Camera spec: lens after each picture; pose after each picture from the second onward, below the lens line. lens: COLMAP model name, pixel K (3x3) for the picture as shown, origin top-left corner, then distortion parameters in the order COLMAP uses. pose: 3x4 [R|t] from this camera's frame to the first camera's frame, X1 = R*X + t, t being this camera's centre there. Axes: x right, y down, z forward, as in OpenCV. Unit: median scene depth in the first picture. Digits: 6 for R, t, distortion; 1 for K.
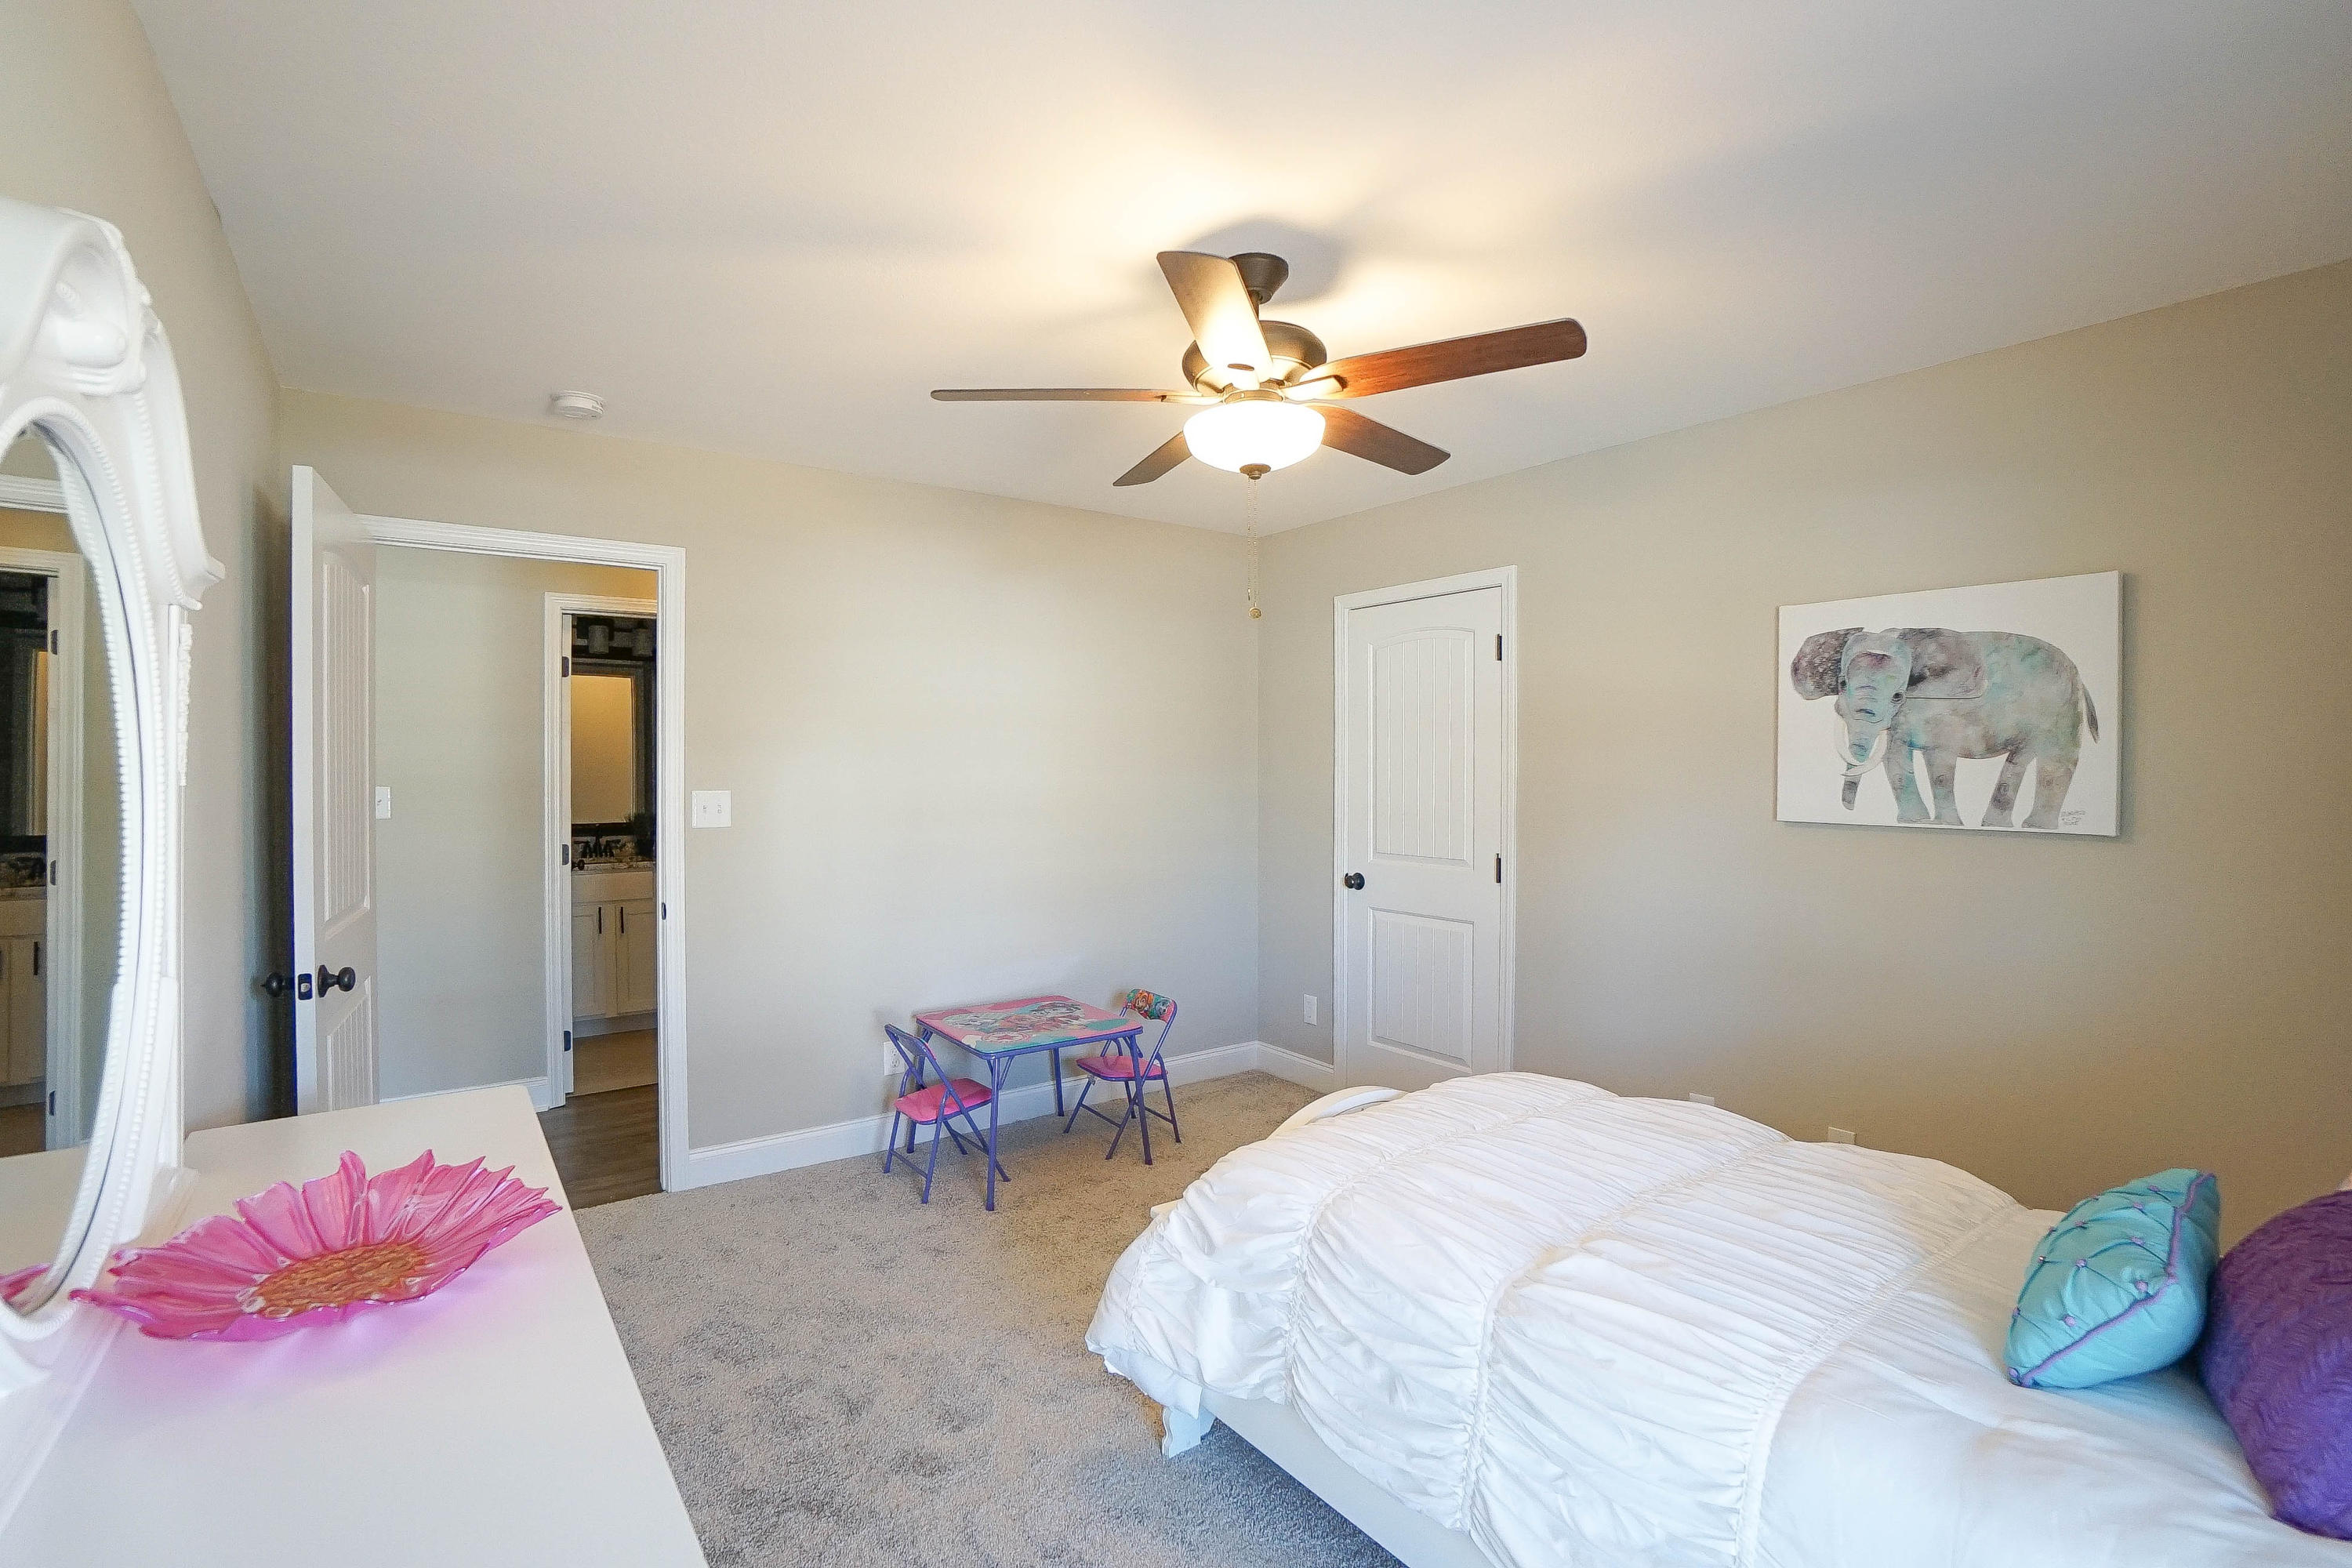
lens RADIAL K [[1048.9, 0, 1177.8], [0, 1048.9, 756.8], [0, 0, 1]] dist [-0.054857, 0.019768]
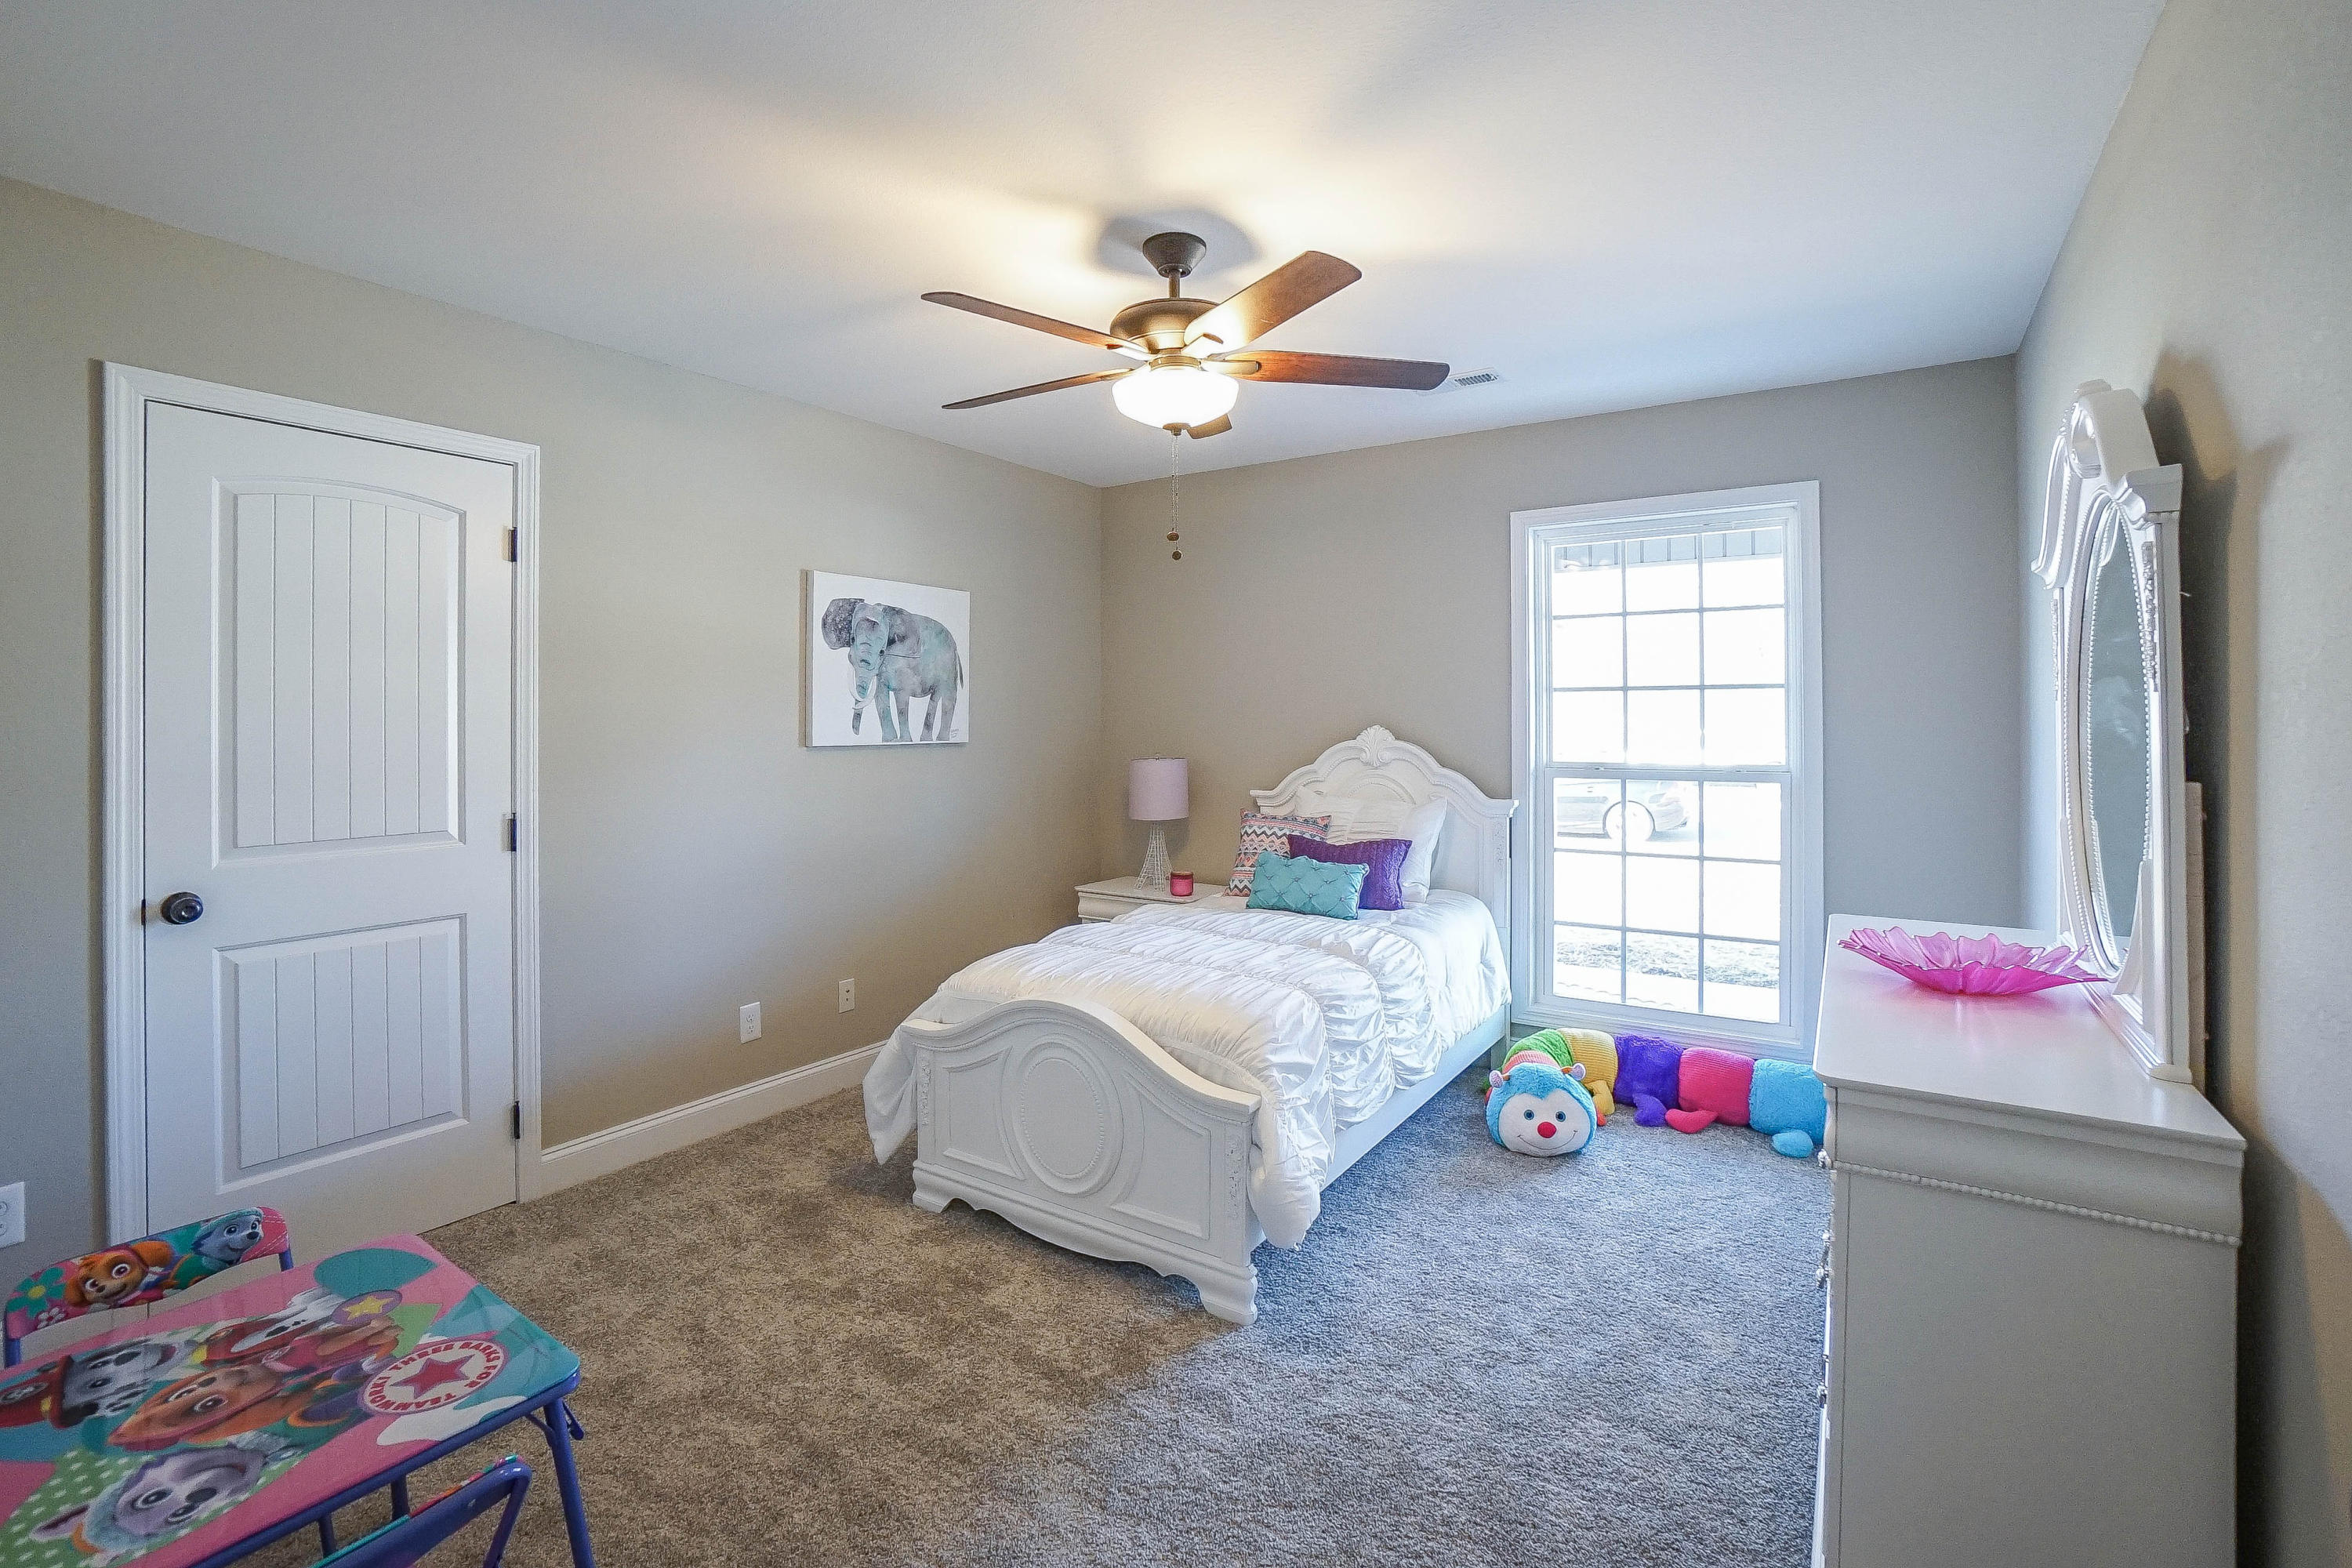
lens RADIAL K [[1041.7, 0, 1156.0], [0, 1041.7, 717.3], [0, 0, 1]] dist [-0.056960, 0.019062]
pose [[-0.322589, -0.001907, 0.946537, -0.774084], [-0.004981, 0.999988, 0.000317, 0.028195], [-0.946526, -0.004613, -0.322594, 1.108984]]
